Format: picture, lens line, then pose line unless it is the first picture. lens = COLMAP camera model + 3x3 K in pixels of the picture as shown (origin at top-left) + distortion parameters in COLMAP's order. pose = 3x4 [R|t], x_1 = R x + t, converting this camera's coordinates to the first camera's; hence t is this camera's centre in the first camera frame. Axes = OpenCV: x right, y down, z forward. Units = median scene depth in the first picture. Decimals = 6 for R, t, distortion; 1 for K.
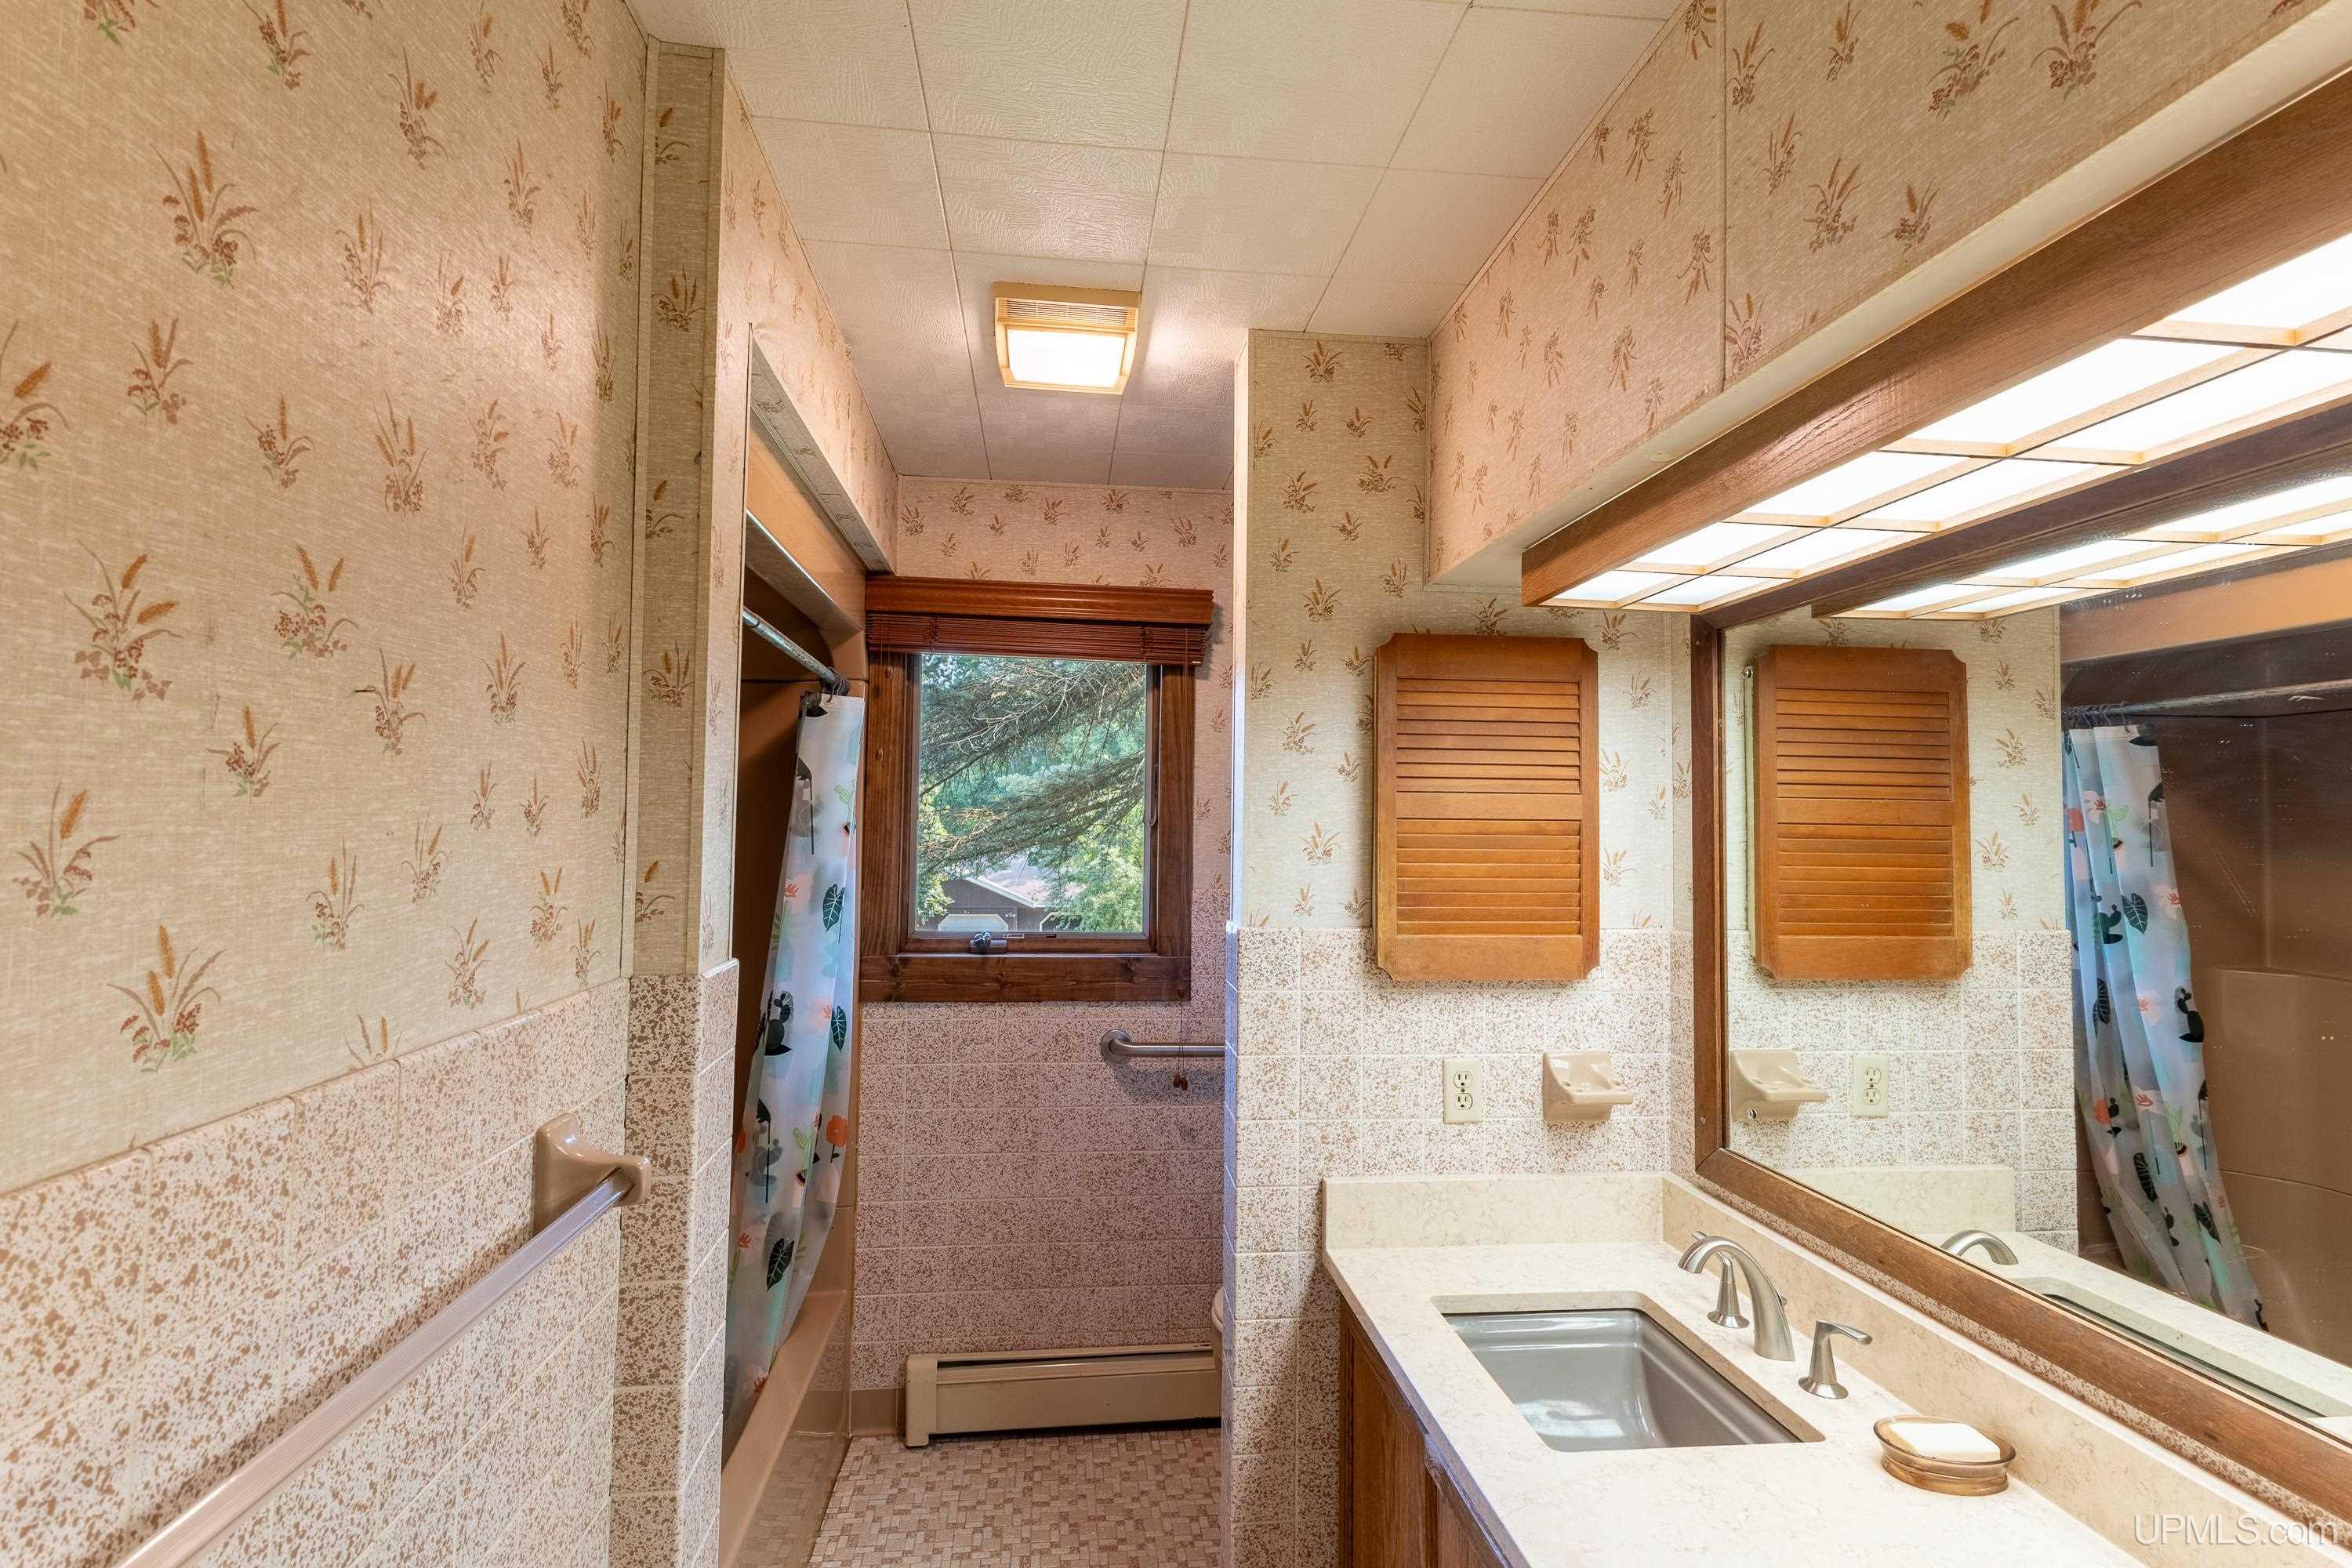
lens RADIAL K [[1140.4, 0, 1167.0], [0, 1140.4, 784.5], [0, 0, 1]] dist [0.004262, 0.000359]
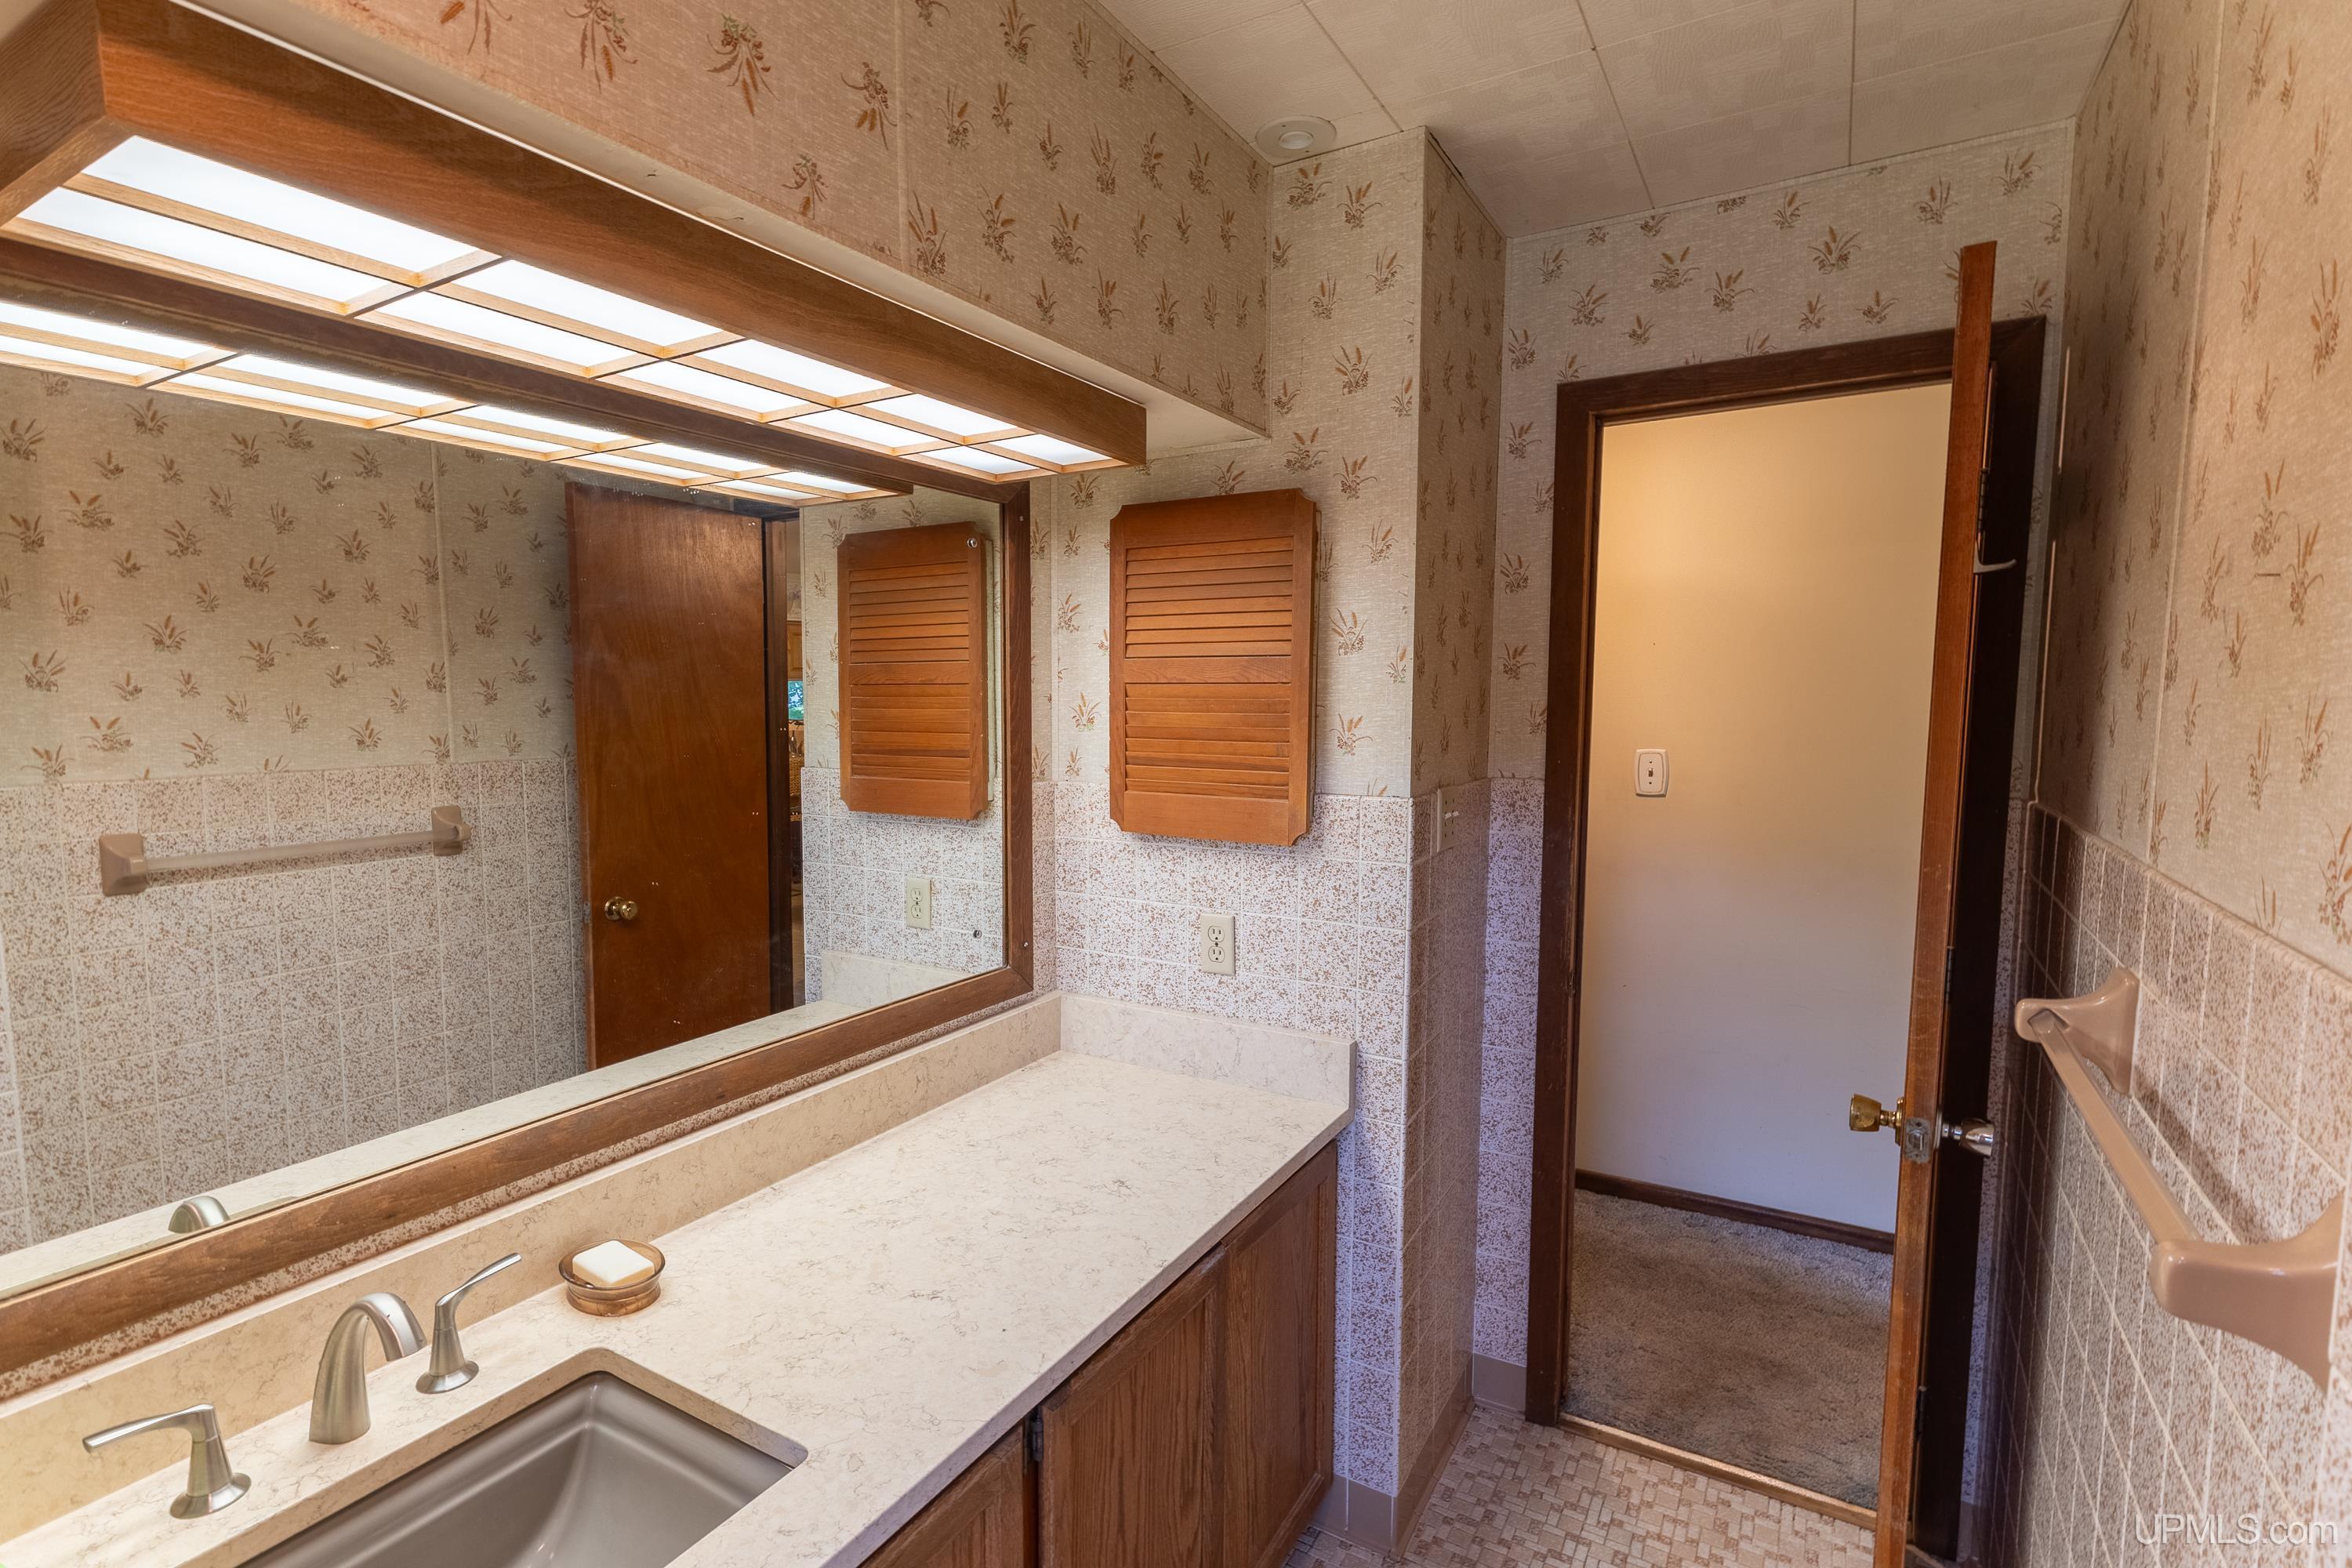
lens RADIAL K [[1069.8, 0, 1173.5], [0, 1069.8, 781.5], [0, 0, 1]] dist [0.016701, -0.000751]
pose [[-0.799109, -0.063440, 0.597829, -0.351965], [-0.034165, 0.997602, 0.060195, 0.061596], [-0.600214, 0.027678, -0.799360, 1.729387]]
